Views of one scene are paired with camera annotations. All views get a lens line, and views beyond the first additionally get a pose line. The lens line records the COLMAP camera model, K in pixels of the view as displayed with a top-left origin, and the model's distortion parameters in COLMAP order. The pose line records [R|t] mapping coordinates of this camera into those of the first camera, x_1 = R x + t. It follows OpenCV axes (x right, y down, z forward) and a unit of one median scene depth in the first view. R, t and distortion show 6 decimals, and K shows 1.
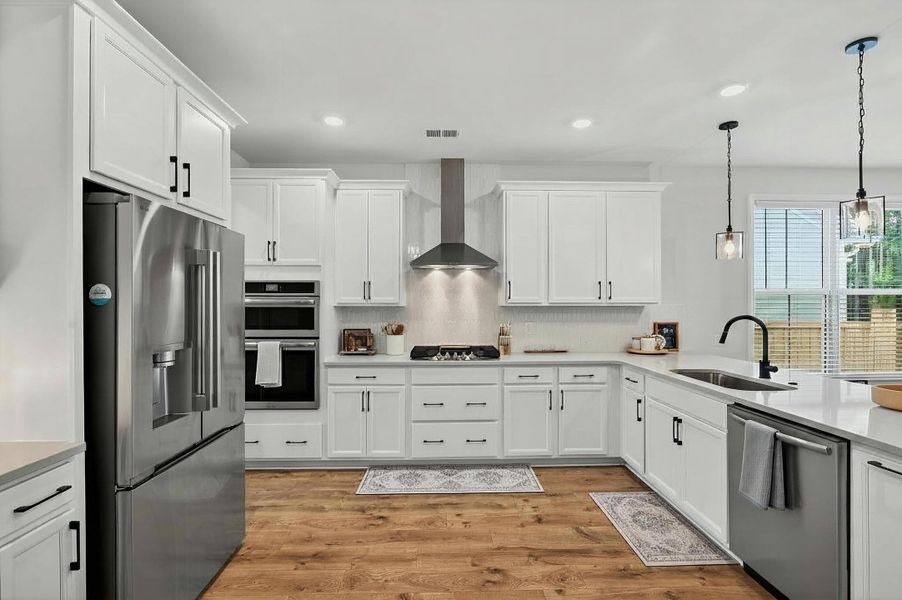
lens RADIAL K [[426.5, 0, 452.0], [0, 426.5, 304.1], [0, 0, 1]] dist [0.000484, 0.000007]
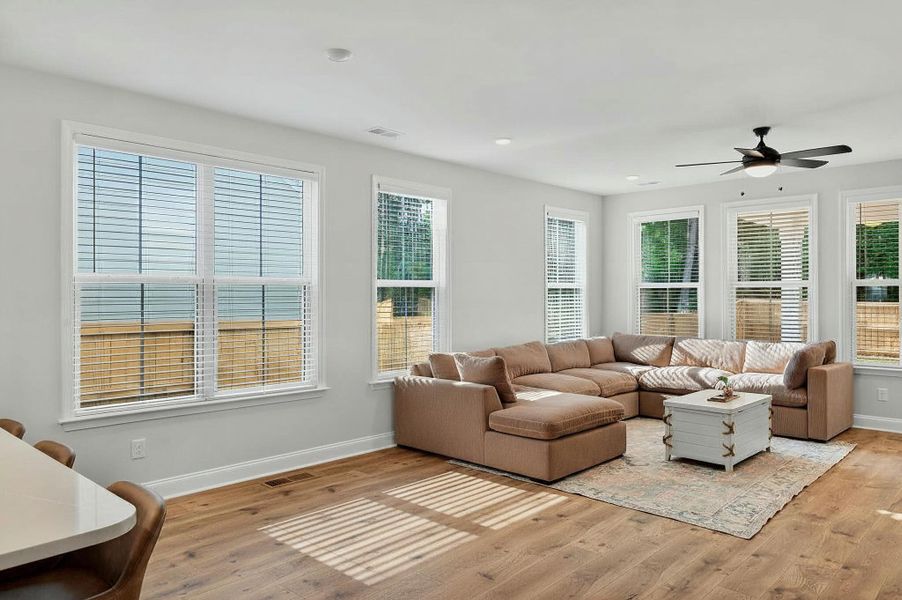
lens RADIAL K [[632.7, 0, 434.8], [0, 632.7, 299.5], [0, 0, 1]] dist [-0.002663, -0.001321]
pose [[0.707981, -0.005873, 0.706207, 0.584017], [0.004157, 0.999983, 0.004148, 0.001443], [-0.706219, -0.000002, 0.707993, -0.046639]]
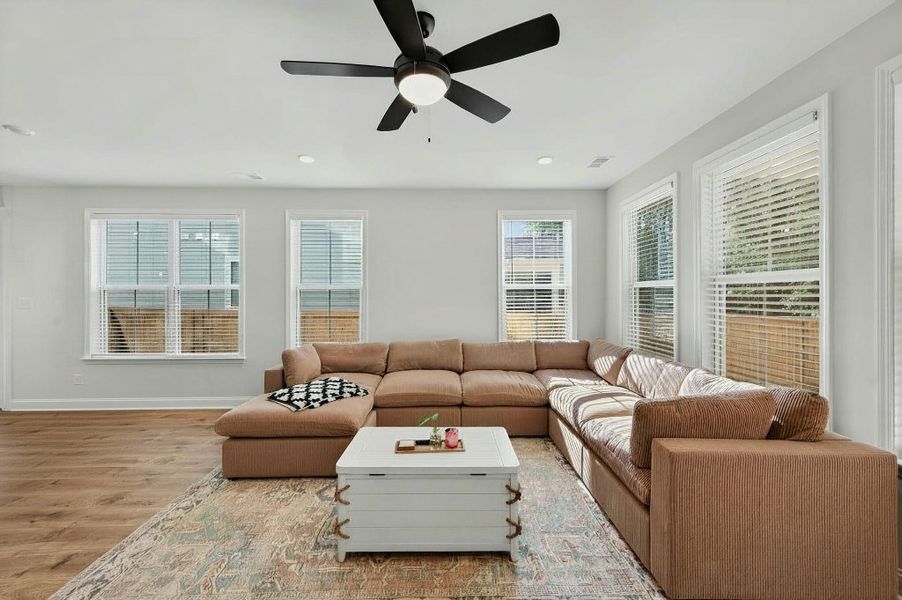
lens RADIAL K [[353.1, 0, 449.1], [0, 353.1, 296.0], [0, 0, 1]] dist [0.001118, -0.000013]
pose [[0.999998, -0.001408, 0.001265, 2.270116], [0.001414, 0.999986, -0.005012, 0.003255], [-0.001258, 0.005014, 0.999987, -0.042050]]
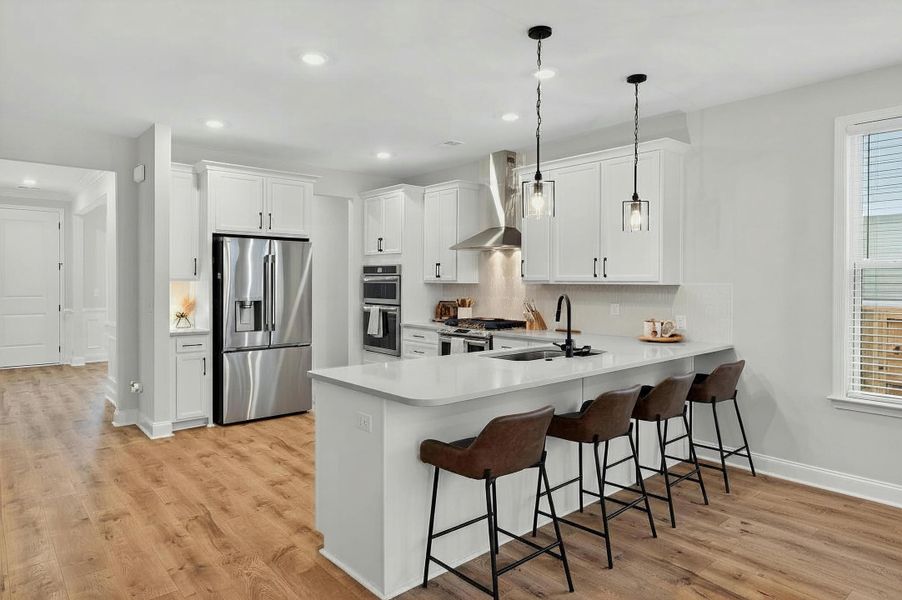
lens RADIAL K [[543.5, 0, 447.0], [0, 543.5, 288.4], [0, 0, 1]] dist [-0.000198, -0.002751]
pose [[0.636602, 0.012949, -0.771084, 1.246173], [-0.005230, 0.999909, 0.012474, 0.000429], [0.771175, -0.003909, 0.636611, -0.013767]]
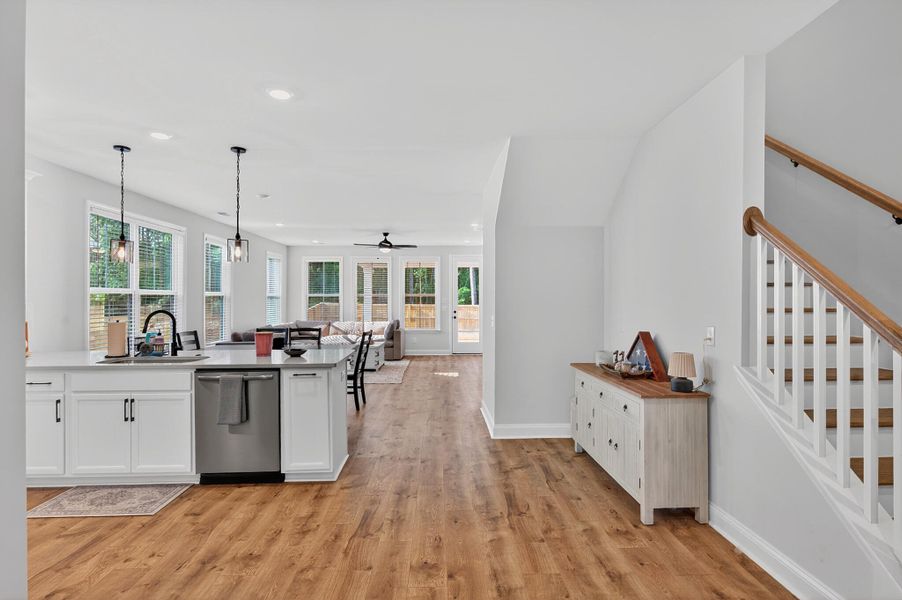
lens RADIAL K [[479.8, 0, 451.0], [0, 479.8, 300.0], [0, 0, 1]] dist [-0.000389, -0.000248]
pose [[-0.008257, -0.001301, 0.999965, -0.659707], [0.005108, 0.999986, 0.001343, -0.001547], [-0.999953, 0.005119, -0.008250, 0.107784]]
